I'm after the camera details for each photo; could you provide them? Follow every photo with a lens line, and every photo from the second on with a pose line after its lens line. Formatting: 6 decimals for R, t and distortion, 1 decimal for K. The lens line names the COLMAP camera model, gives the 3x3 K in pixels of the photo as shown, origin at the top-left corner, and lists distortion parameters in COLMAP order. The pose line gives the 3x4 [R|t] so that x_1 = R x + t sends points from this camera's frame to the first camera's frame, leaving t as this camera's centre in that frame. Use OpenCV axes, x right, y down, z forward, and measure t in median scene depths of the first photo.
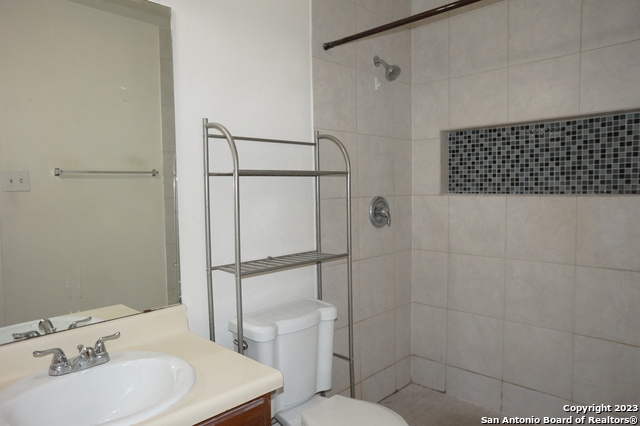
lens RADIAL K [[448.0, 0, 313.8], [0, 448.0, 219.3], [0, 0, 1]] dist [-0.057844, 0.070837]
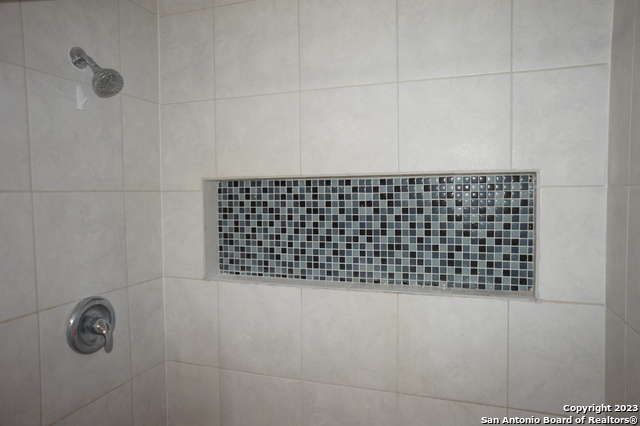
lens RADIAL K [[448.0, 0, 319.0], [0, 448.0, 210.0], [0, 0, 1]] dist [-0.057844, 0.070837]
pose [[0.906778, -0.009123, 0.421510, 0.180381], [0.021970, 0.999430, -0.025631, -0.147511], [-0.421036, 0.032502, 0.906461, 0.387135]]
